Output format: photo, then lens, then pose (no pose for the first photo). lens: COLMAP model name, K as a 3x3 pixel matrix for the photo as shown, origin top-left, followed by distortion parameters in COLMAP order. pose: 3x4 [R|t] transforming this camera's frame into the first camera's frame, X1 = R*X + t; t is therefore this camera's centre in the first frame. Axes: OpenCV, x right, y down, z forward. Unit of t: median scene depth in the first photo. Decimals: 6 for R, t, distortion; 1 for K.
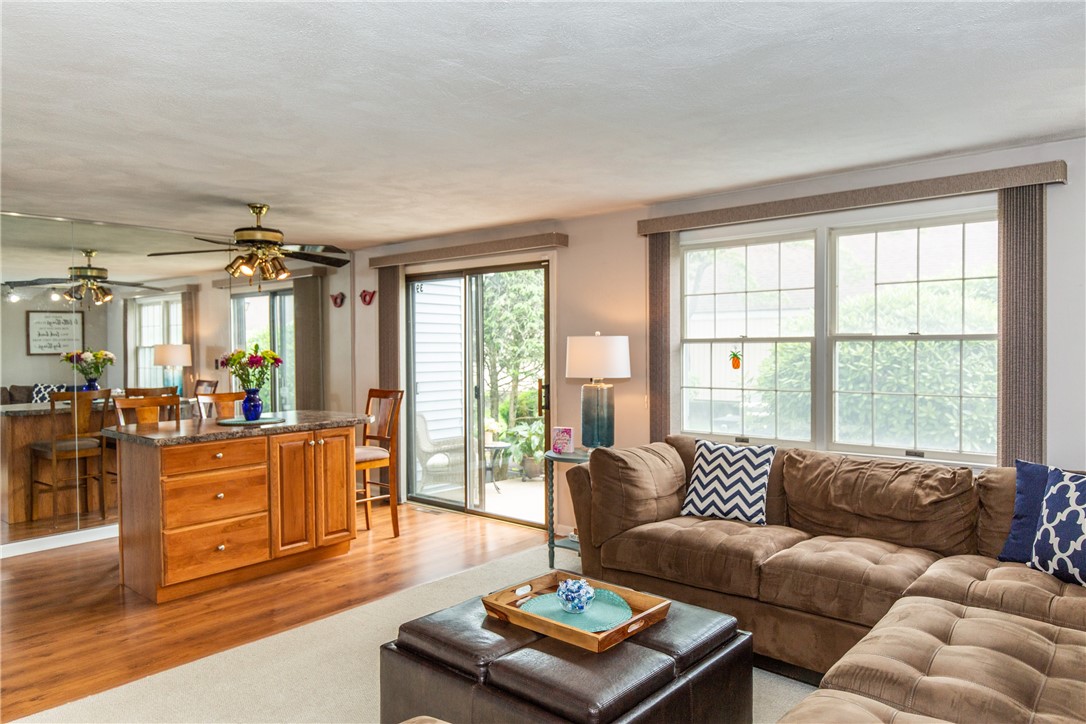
lens RADIAL K [[735.6, 0, 535.8], [0, 735.6, 354.8], [0, 0, 1]] dist [-0.001306, -0.007421]
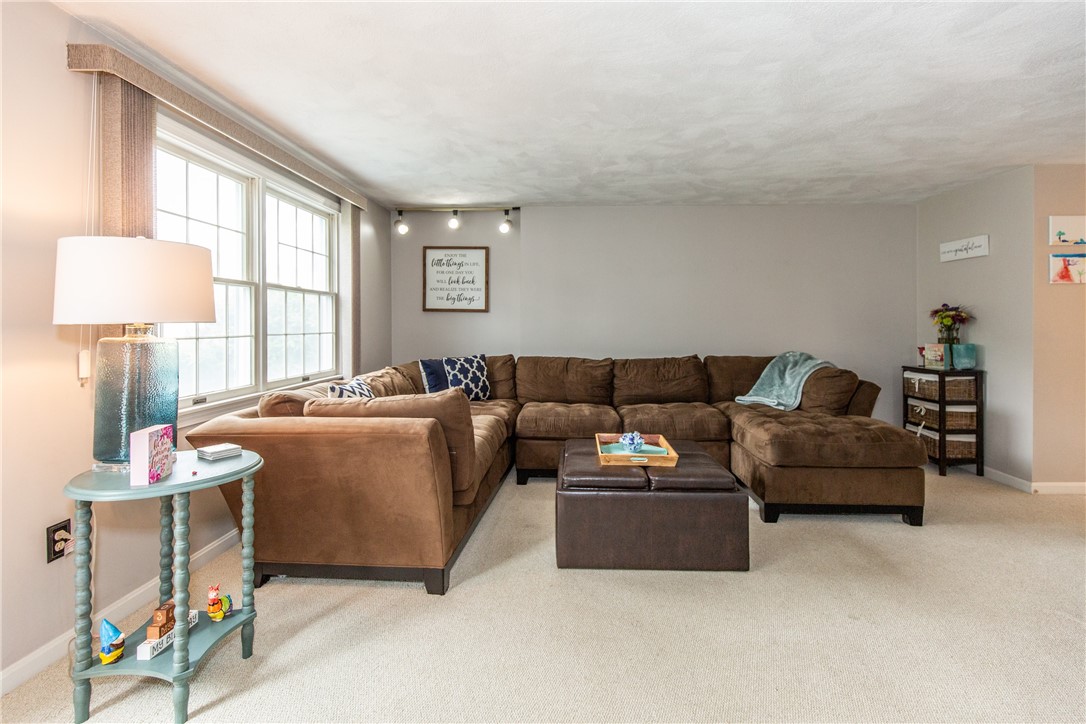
lens RADIAL K [[490.4, 0, 552.0], [0, 490.4, 325.9], [0, 0, 1]] dist [0.002906, -0.002103]
pose [[-0.633077, 0.003854, 0.774079, -0.417108], [0.009633, 0.999949, 0.002900, 0.039327], [-0.774029, 0.009293, -0.633082, 1.134282]]
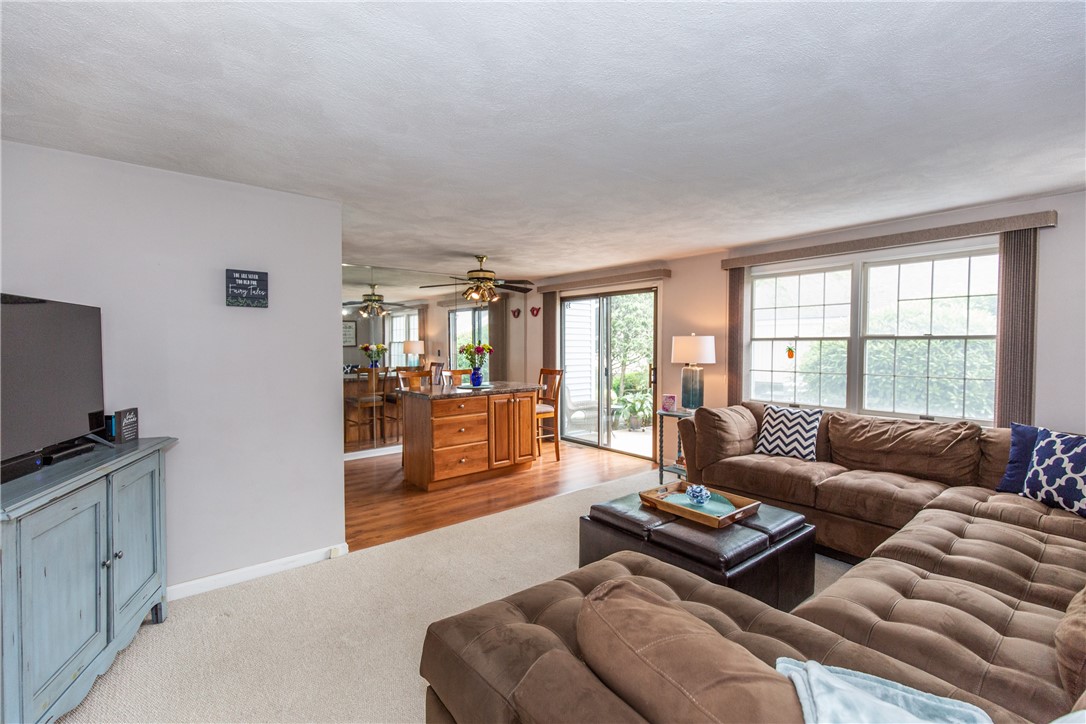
lens RADIAL K [[490.4, 0, 535.4], [0, 490.4, 358.6], [0, 0, 1]] dist [0.002906, -0.002103]
pose [[0.984476, 0.010628, -0.175195, -0.068715], [-0.007224, 0.999773, 0.020053, 0.003926], [0.175368, -0.018476, 0.984330, -0.076247]]
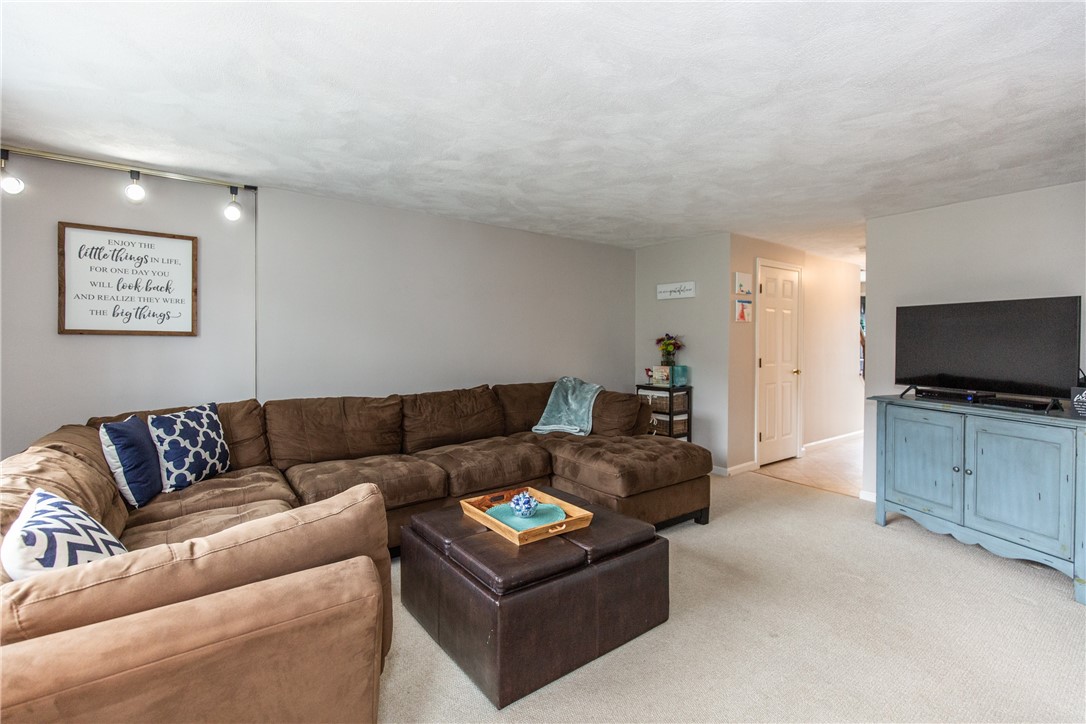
lens RADIAL K [[490.4, 0, 551.3], [0, 490.4, 347.8], [0, 0, 1]] dist [0.002906, -0.002103]
pose [[-0.978883, 0.000555, 0.204423, -0.112382], [0.005009, 0.999761, 0.021272, 0.012448], [-0.204362, 0.021847, -0.978652, 1.155917]]
